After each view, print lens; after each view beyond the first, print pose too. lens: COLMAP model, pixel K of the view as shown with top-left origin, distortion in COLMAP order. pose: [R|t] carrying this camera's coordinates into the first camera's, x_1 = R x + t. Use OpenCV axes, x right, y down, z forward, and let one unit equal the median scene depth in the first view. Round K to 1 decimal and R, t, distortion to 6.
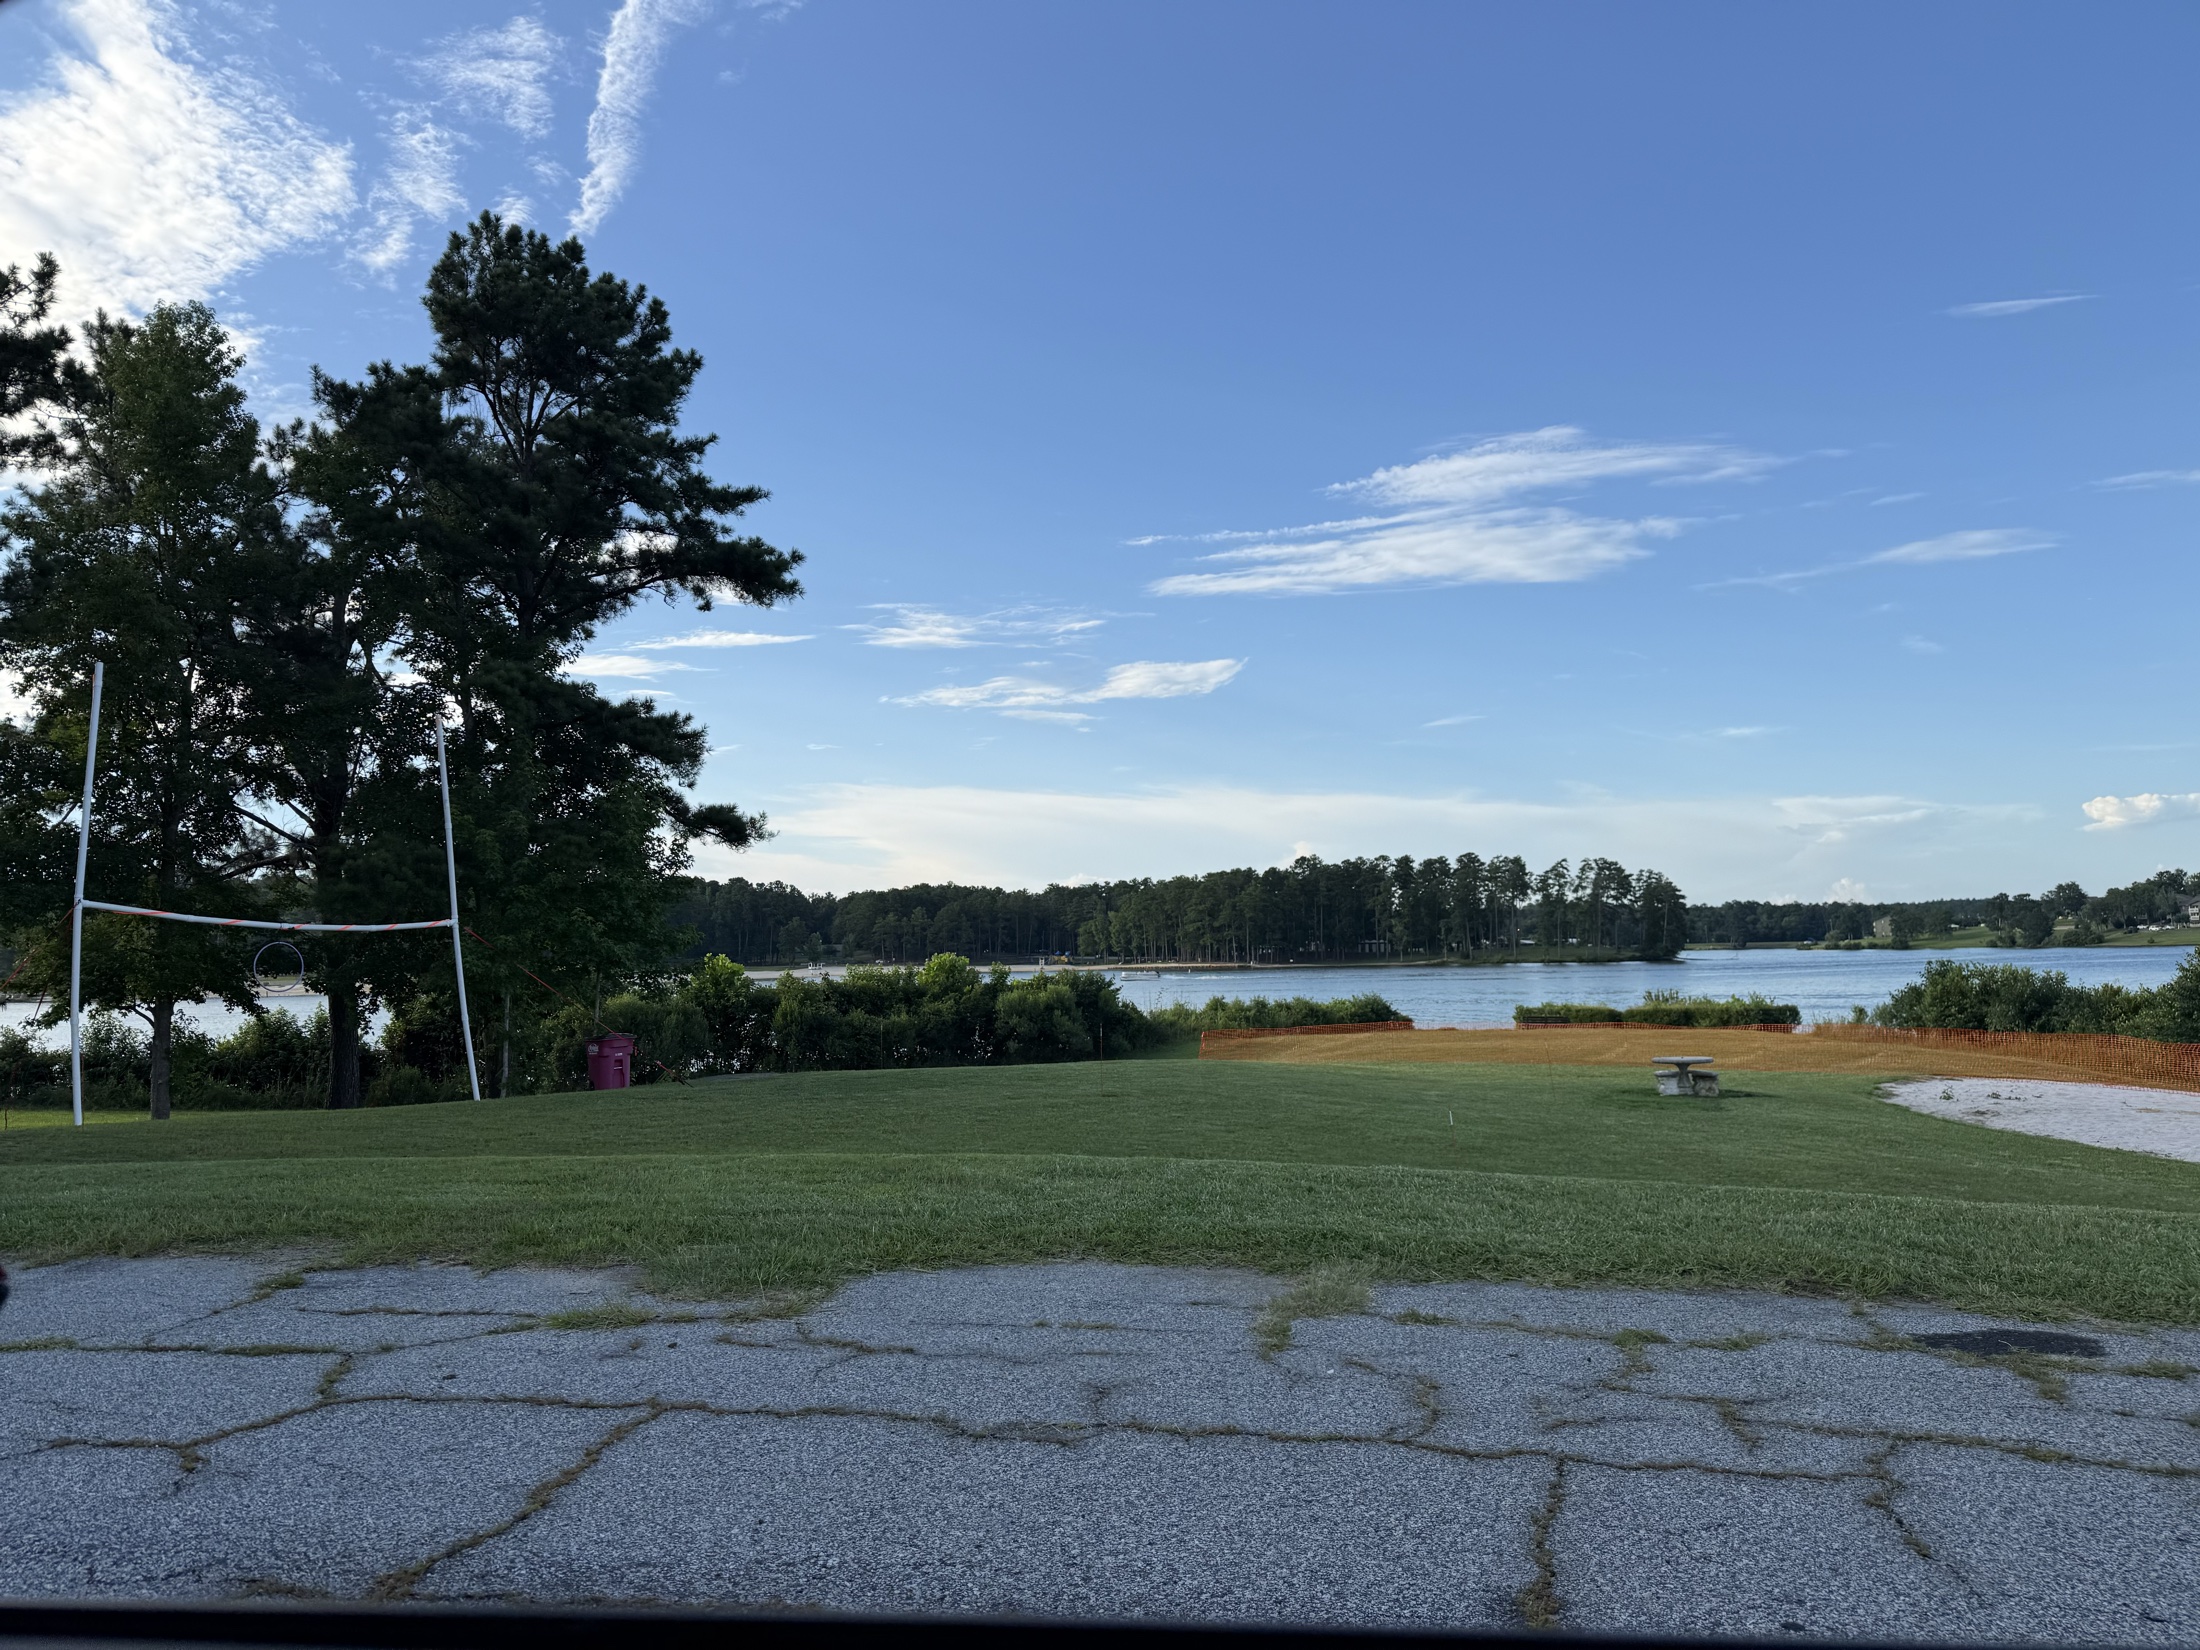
lens RADIAL K [[1507.0, 0, 1071.8], [0, 1507.0, 828.4], [0, 0, 1]] dist [0.024356, -0.023613]
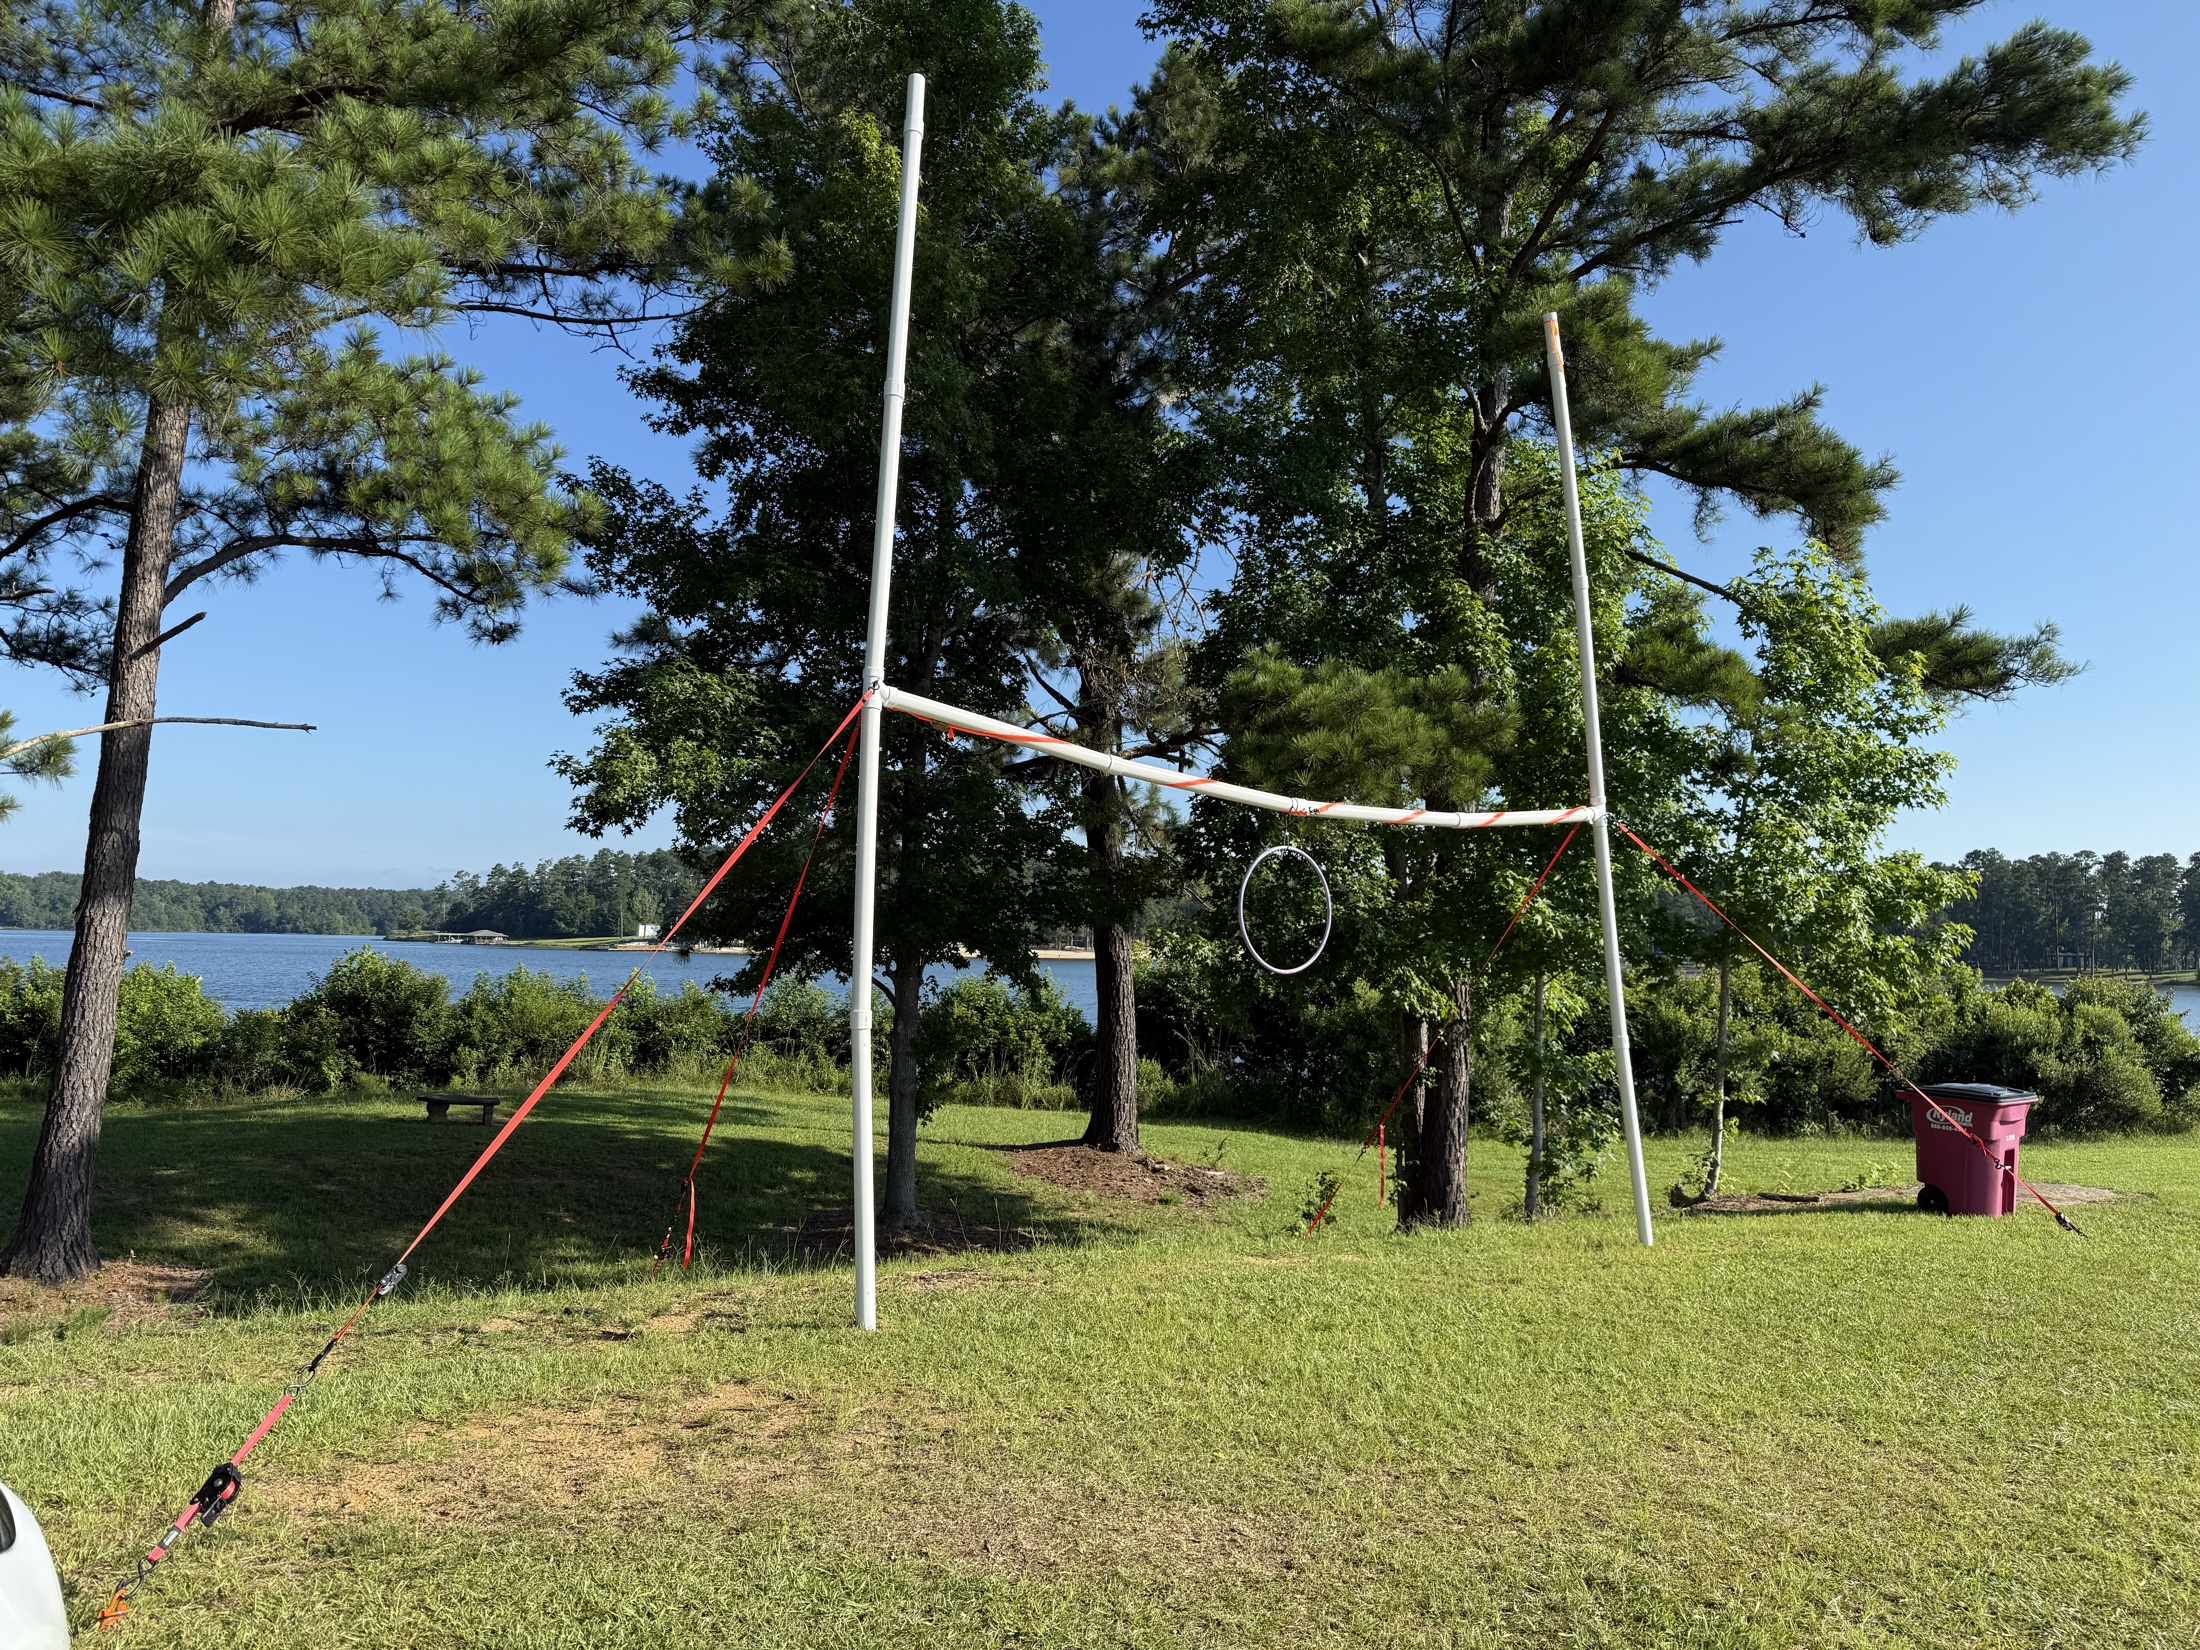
lens RADIAL K [[1507.0, 0, 1094.6], [0, 1507.0, 823.6], [0, 0, 1]] dist [0.024356, -0.023613]
pose [[0.939986, 0.016615, -0.340808, -0.304738], [-0.014451, 0.999856, 0.008888, 0.048860], [0.340907, -0.003429, 0.940091, 0.428666]]
